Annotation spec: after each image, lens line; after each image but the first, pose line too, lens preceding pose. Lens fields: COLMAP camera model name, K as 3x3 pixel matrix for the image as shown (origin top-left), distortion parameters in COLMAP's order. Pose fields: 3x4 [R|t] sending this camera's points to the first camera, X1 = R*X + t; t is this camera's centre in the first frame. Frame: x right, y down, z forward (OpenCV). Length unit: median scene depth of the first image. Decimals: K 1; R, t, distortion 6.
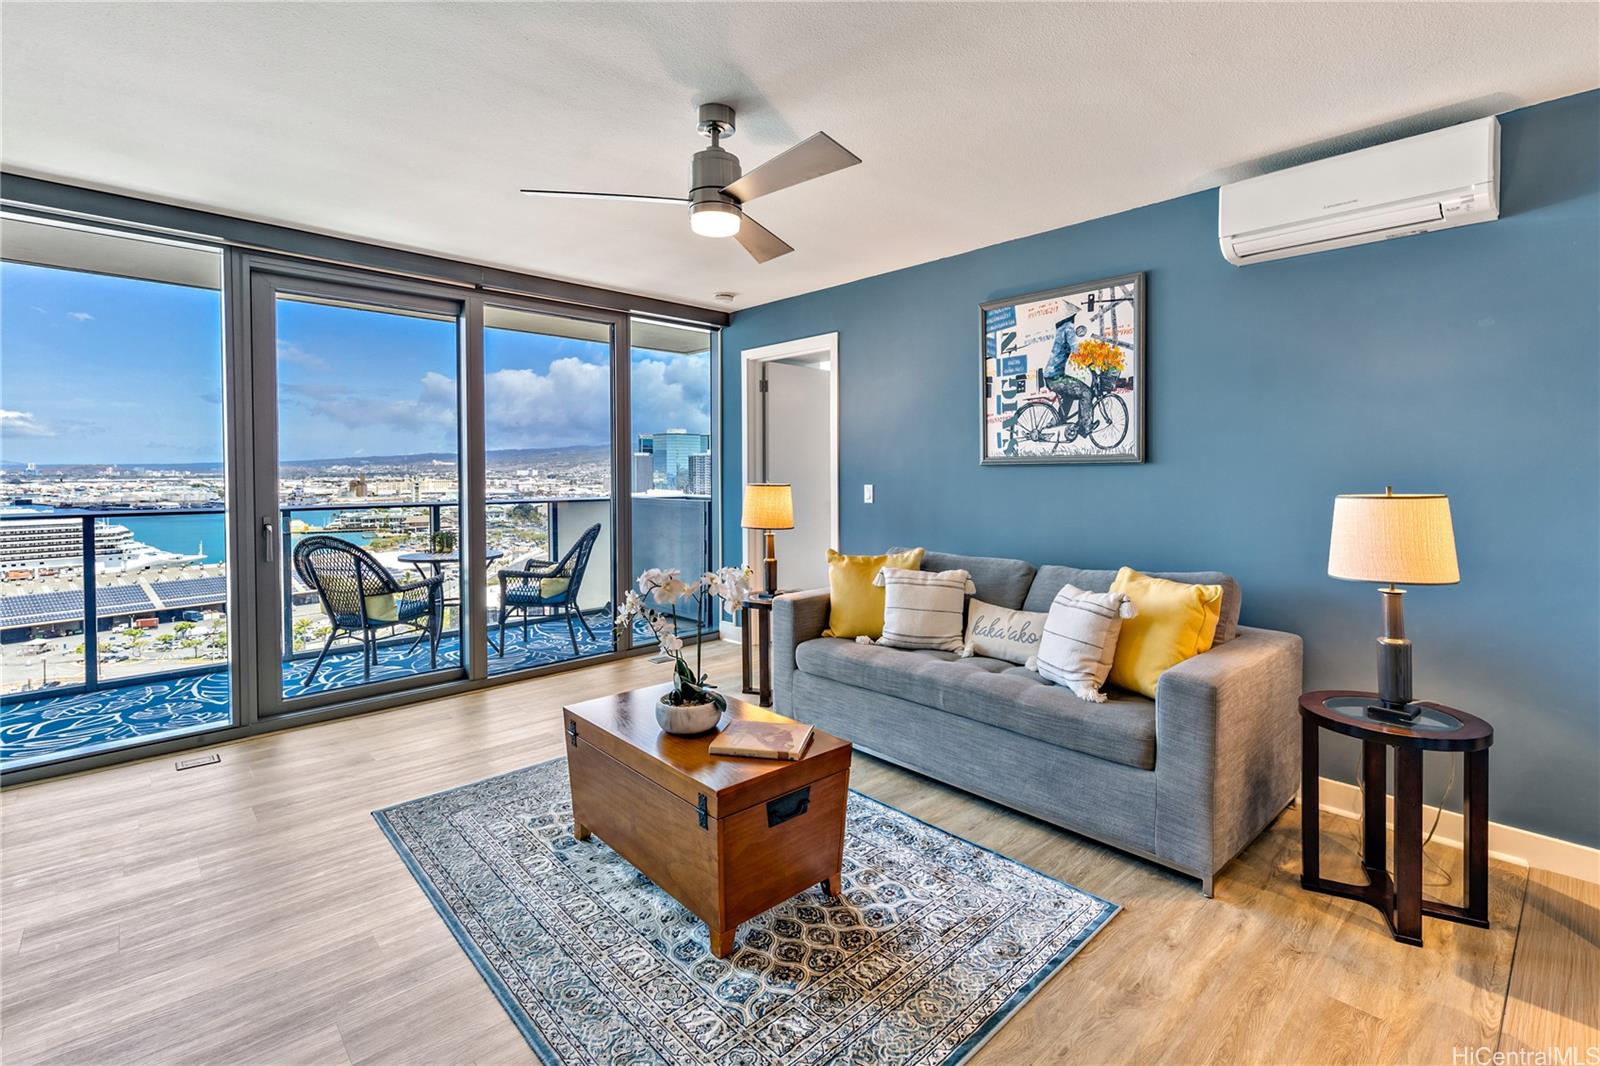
lens RADIAL K [[716.9, 0, 799.0], [0, 716.9, 487.4], [0, 0, 1]] dist [0.002743, 0.000142]
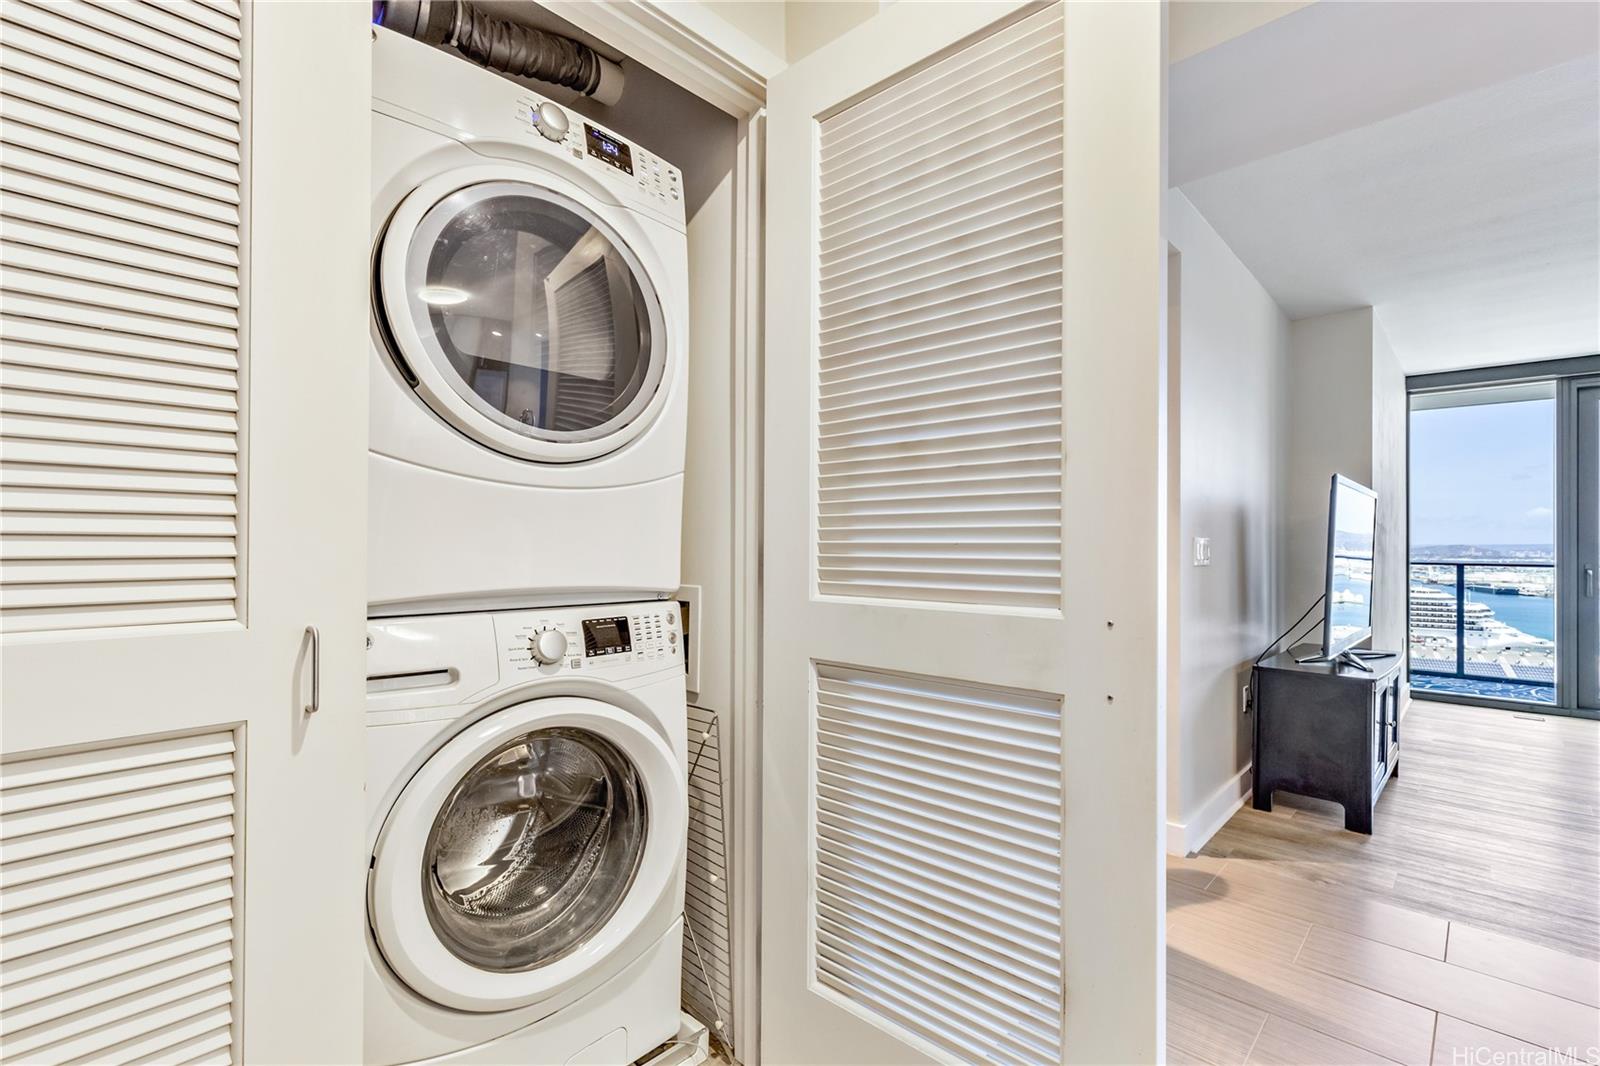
lens RADIAL K [[710.4, 0, 816.1], [0, 710.4, 537.9], [0, 0, 1]] dist [0.002505, 0.000355]
pose [[0.062266, -0.011872, -0.997989, 0.562493], [-0.028595, 0.999498, -0.013674, 0.053886], [0.997650, 0.029389, 0.061895, -0.598411]]
